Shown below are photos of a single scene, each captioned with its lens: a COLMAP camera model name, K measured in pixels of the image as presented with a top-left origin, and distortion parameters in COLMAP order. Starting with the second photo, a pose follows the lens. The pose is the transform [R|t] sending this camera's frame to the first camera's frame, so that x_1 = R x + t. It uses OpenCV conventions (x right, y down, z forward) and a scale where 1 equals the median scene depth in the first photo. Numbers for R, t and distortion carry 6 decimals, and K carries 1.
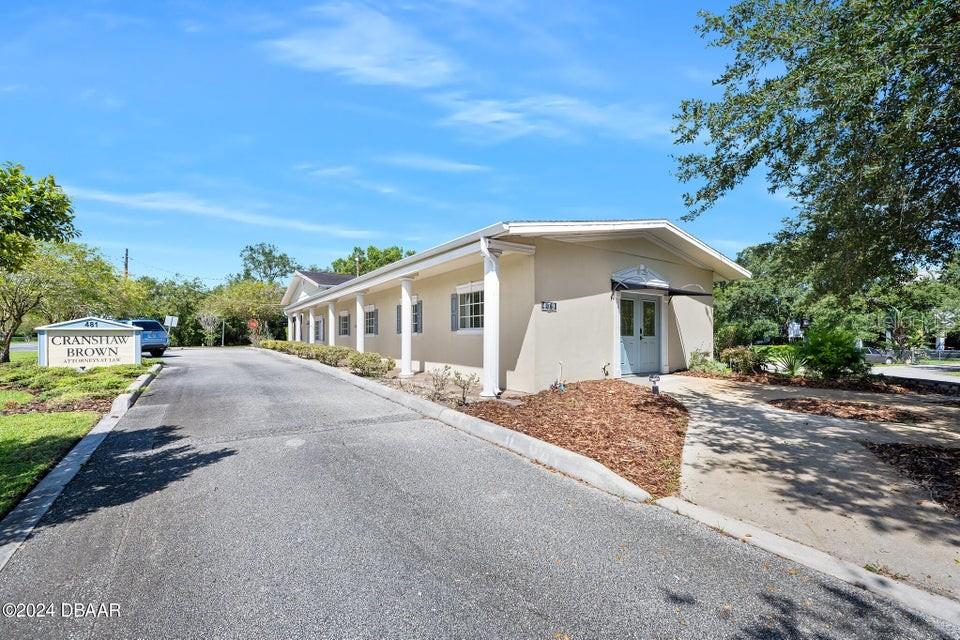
lens RADIAL K [[393.7, 0, 484.9], [0, 393.7, 339.1], [0, 0, 1]] dist [-0.012137, 0.000436]
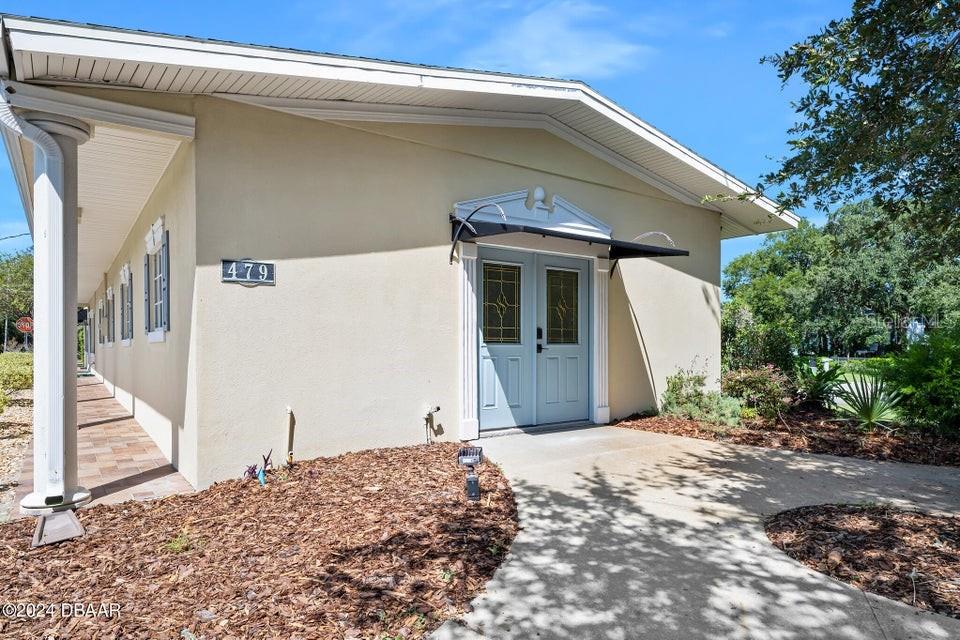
lens RADIAL K [[562.8, 0, 489.1], [0, 562.8, 352.7], [0, 0, 1]] dist [0.000118, 0.002574]
pose [[0.999931, -0.004676, 0.010752, 0.322449], [0.004610, 0.999971, 0.006125, -0.001908], [-0.010780, -0.006075, 0.999923, 0.333681]]
